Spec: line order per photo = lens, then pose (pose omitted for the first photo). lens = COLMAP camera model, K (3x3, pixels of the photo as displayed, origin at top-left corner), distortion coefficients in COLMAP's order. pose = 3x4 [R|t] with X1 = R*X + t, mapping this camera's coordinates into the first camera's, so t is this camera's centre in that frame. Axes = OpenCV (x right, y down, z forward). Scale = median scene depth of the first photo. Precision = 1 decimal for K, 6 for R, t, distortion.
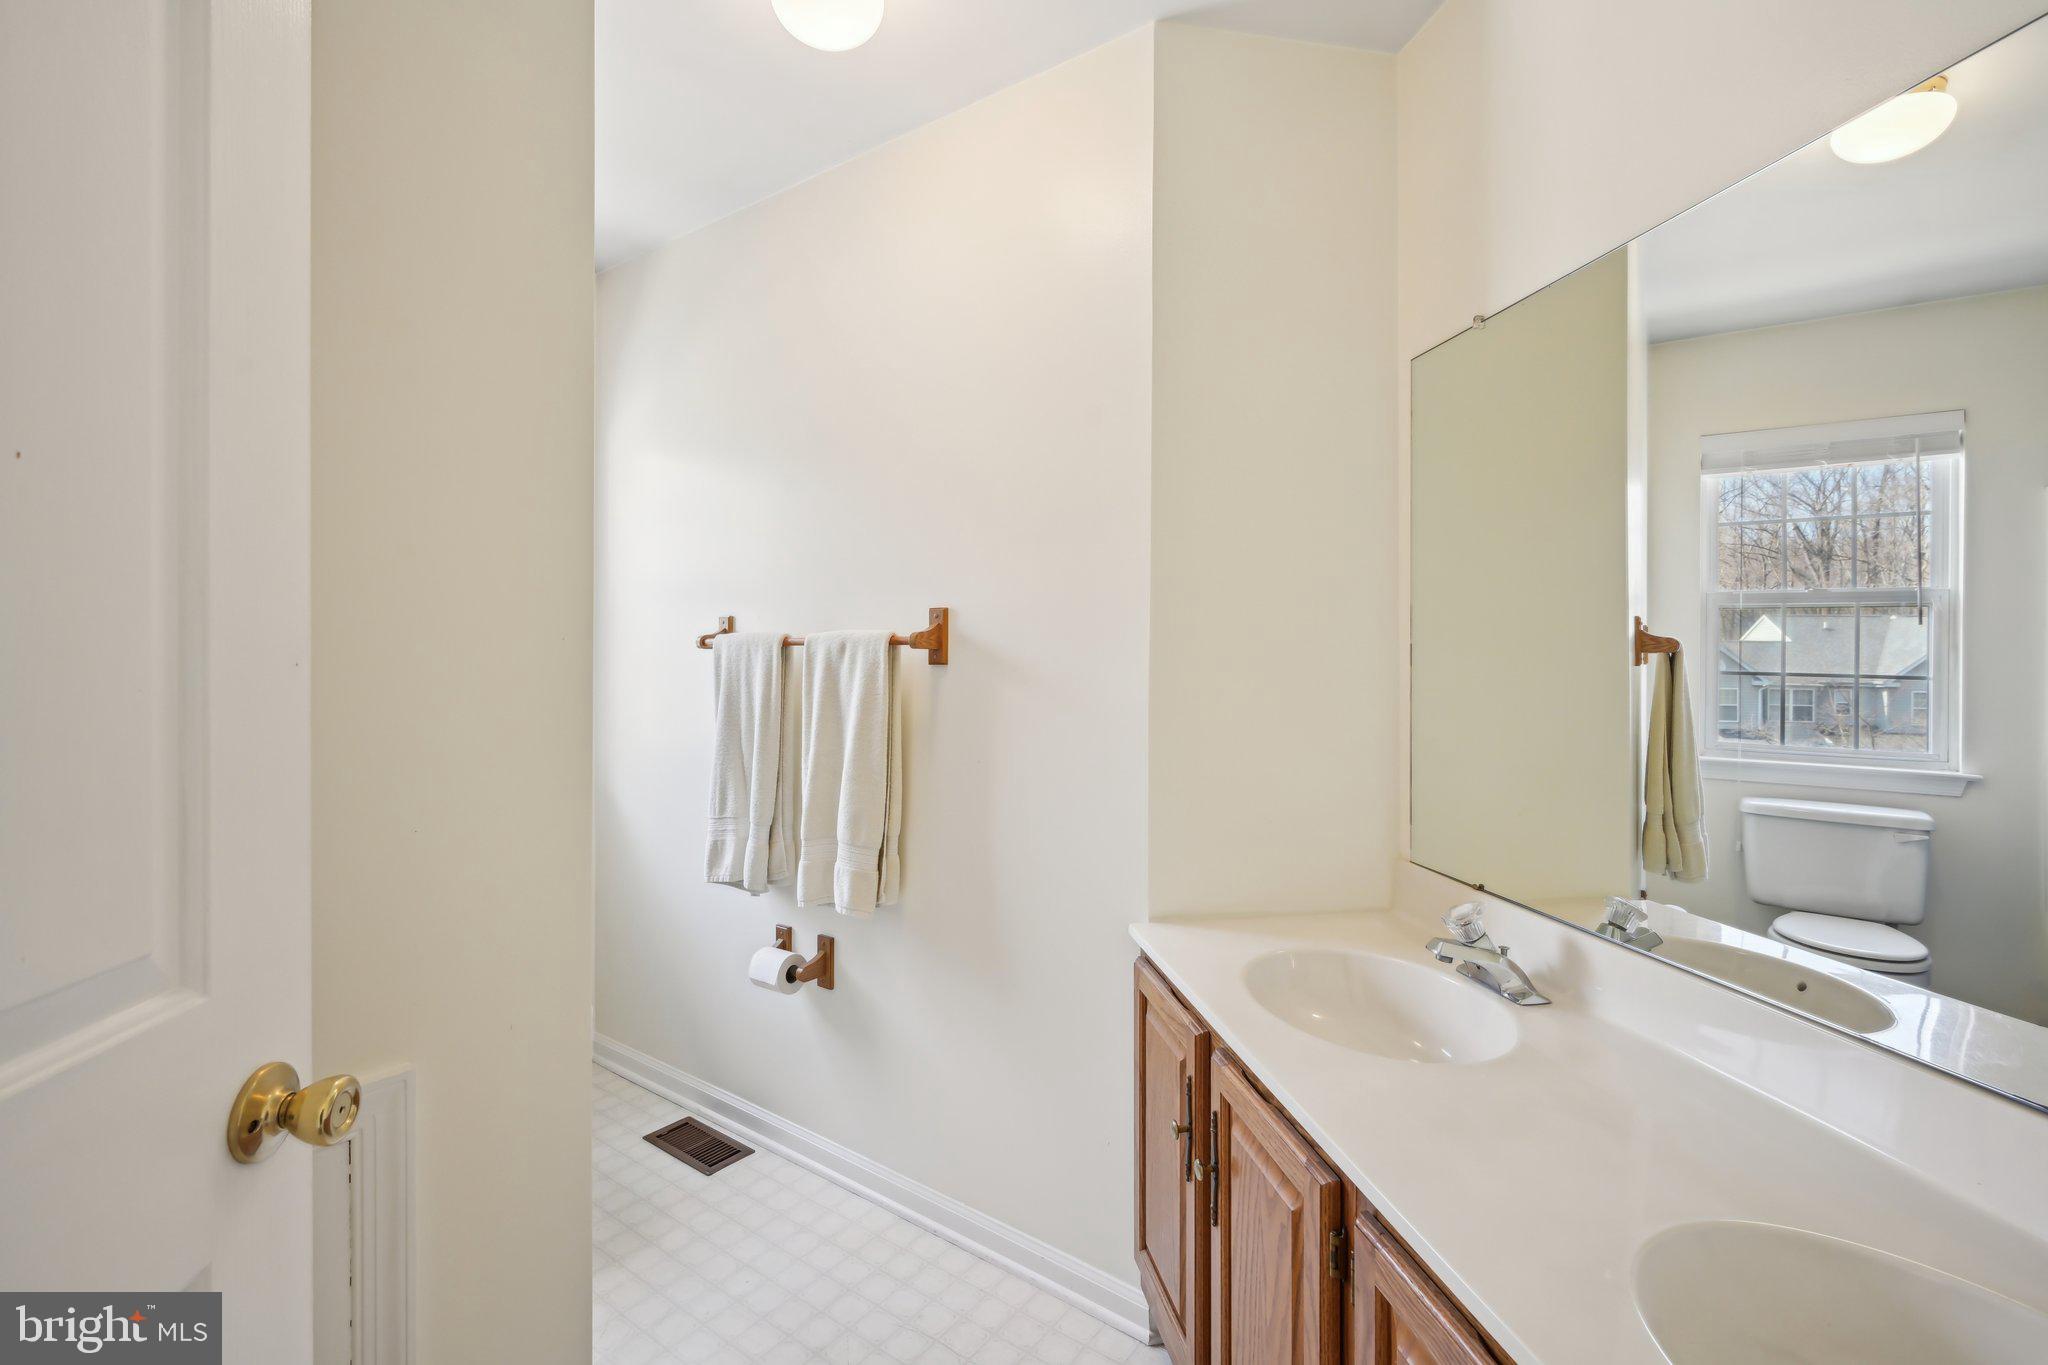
lens RADIAL K [[912.2, 0, 1016.2], [0, 912.2, 649.4], [0, 0, 1]] dist [-0.001666, 0.000278]
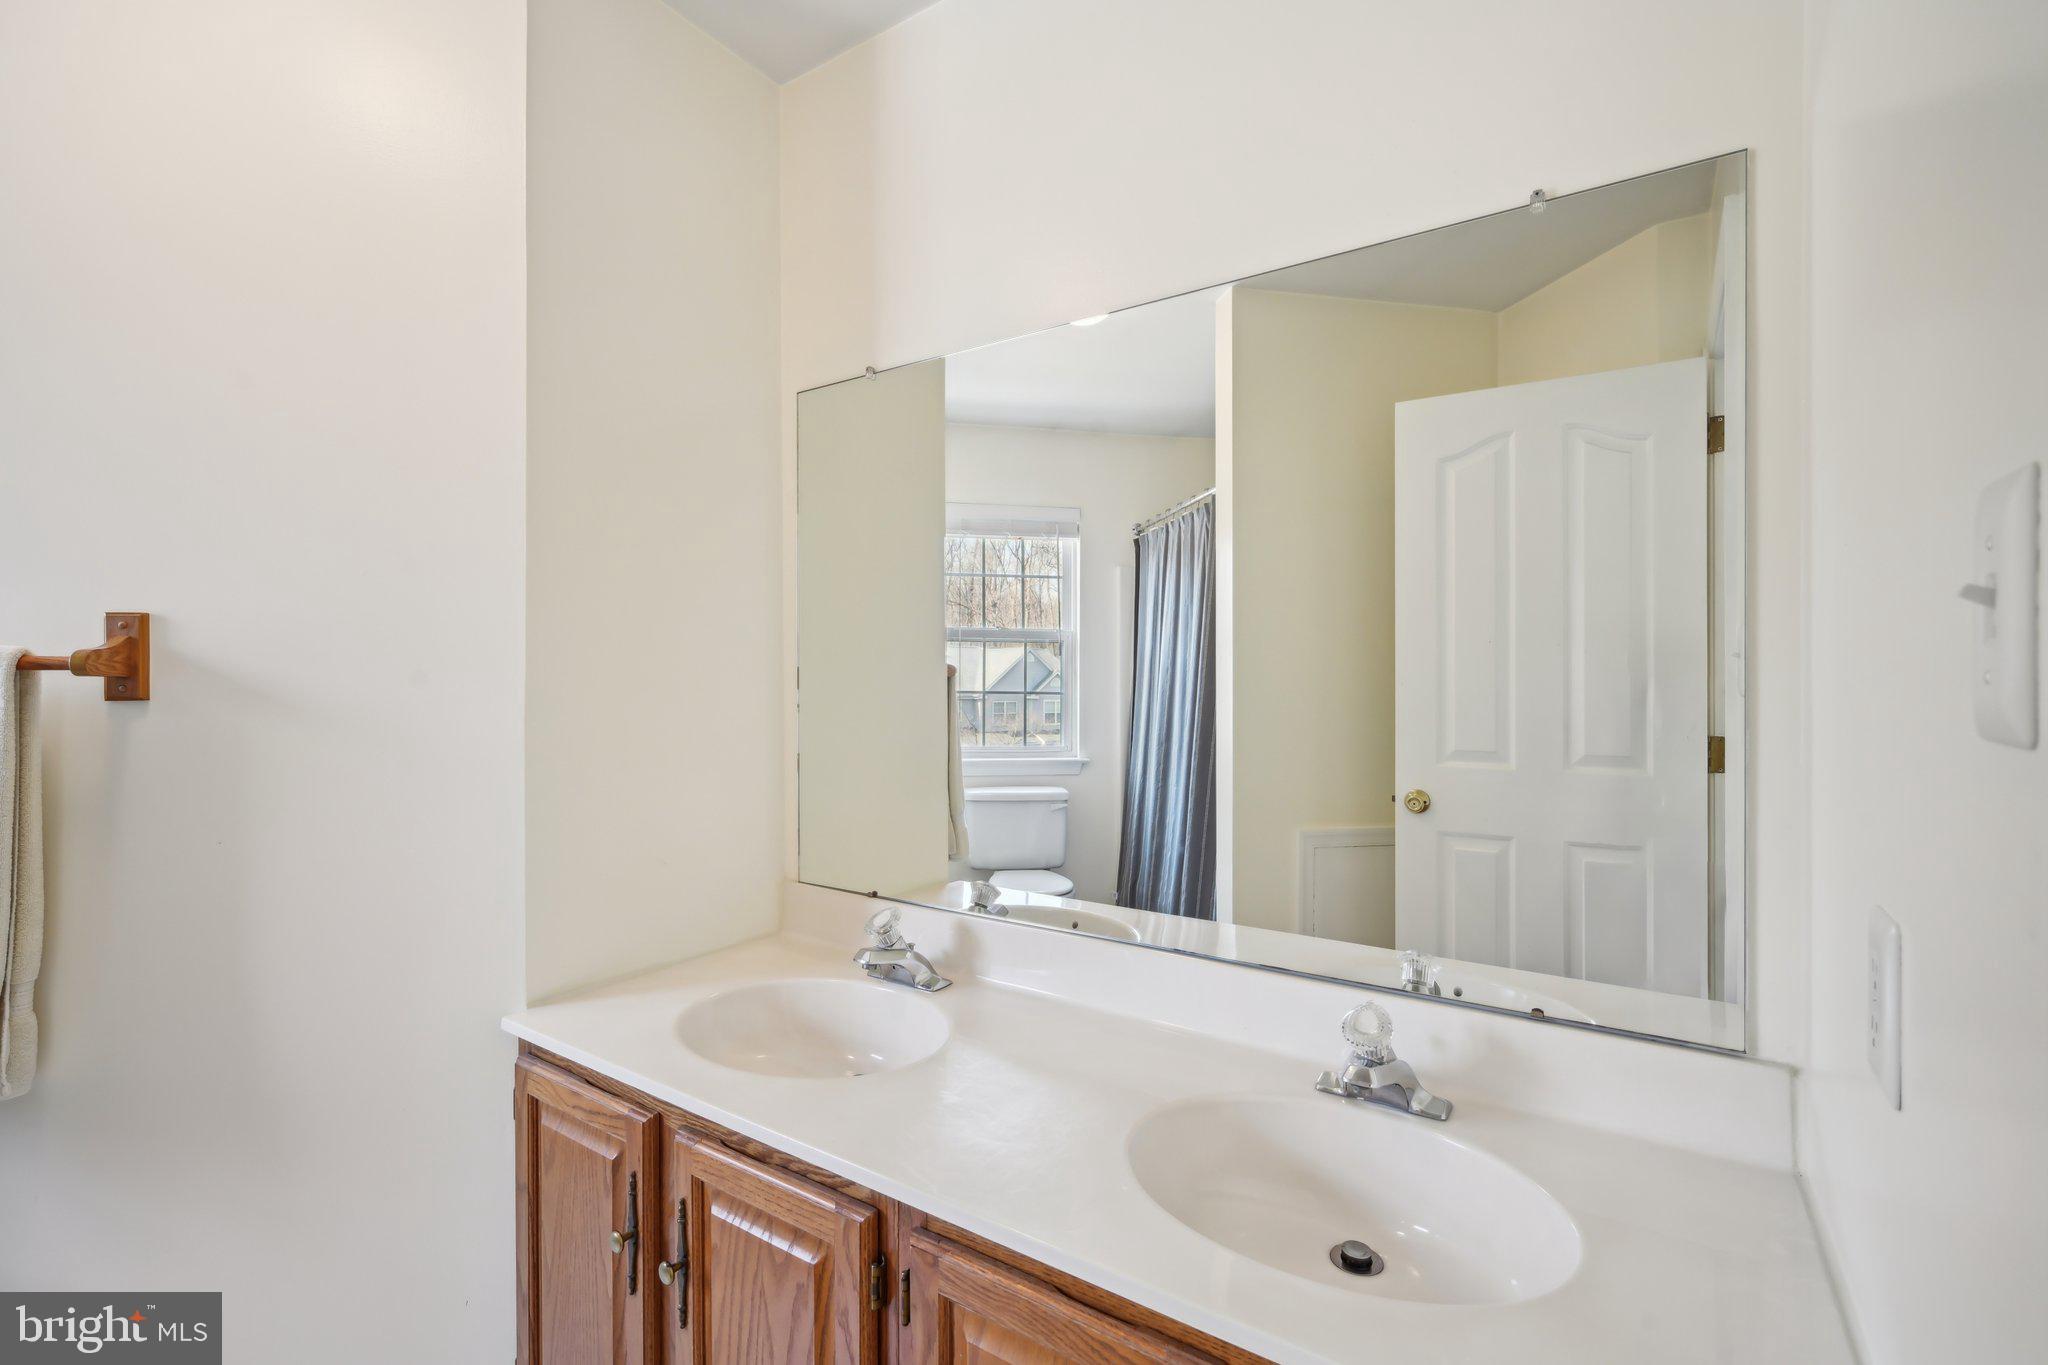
lens RADIAL K [[912.2, 0, 1024.6], [0, 912.2, 681.8], [0, 0, 1]] dist [-0.001666, 0.000278]
pose [[0.684089, -0.008033, 0.729354, -0.148857], [-0.000207, 0.999937, 0.011208, -0.004984], [-0.729398, -0.007818, 0.684044, 0.115822]]
